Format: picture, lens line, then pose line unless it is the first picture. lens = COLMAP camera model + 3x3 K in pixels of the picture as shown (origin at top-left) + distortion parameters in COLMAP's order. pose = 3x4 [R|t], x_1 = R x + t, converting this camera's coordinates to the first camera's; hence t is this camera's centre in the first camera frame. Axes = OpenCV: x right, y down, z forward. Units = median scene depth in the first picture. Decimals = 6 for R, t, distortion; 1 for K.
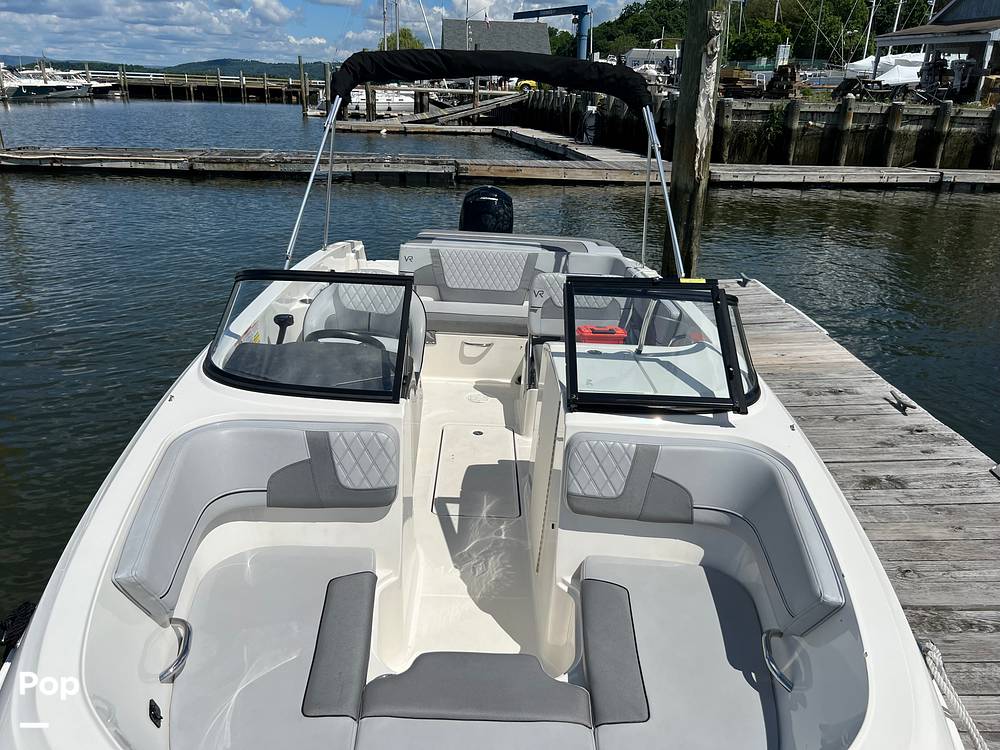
lens RADIAL K [[725.7, 0, 496.3], [0, 725.7, 375.5], [0, 0, 1]] dist [0.035518, -0.044736]
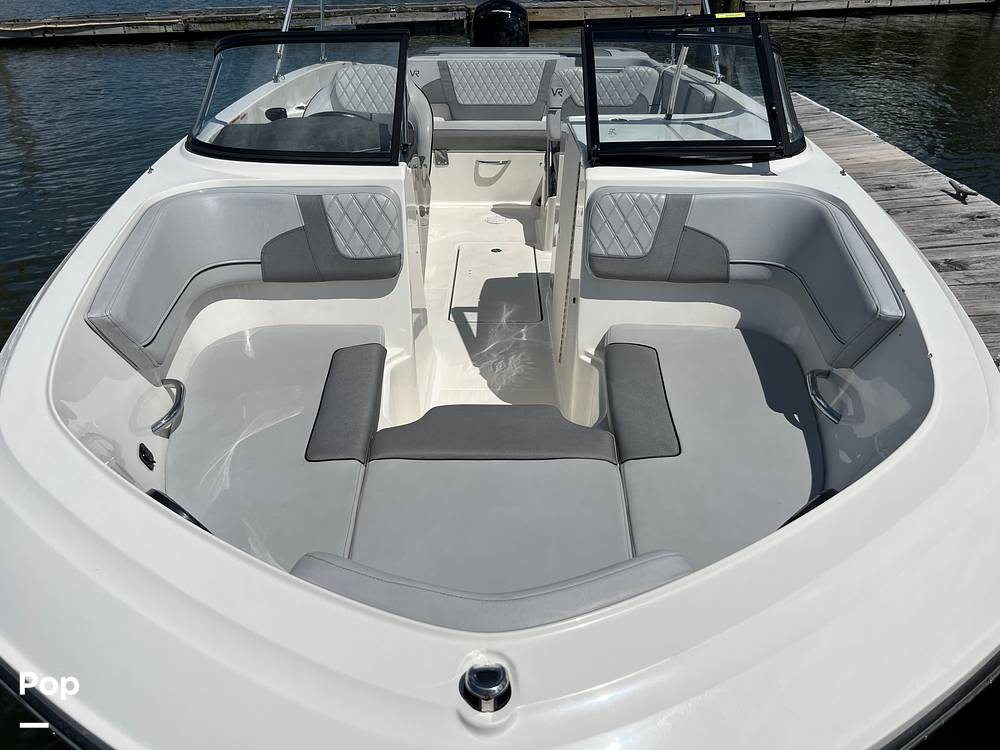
lens RADIAL K [[736.1, 0, 496.7], [0, 736.1, 363.9], [0, 0, 1]] dist [0.045547, -0.056897]
pose [[0.998483, -0.037238, -0.040566, 0.010274], [0.042742, 0.988574, 0.144548, 0.105440], [0.034720, -0.146062, 0.988666, 0.044908]]
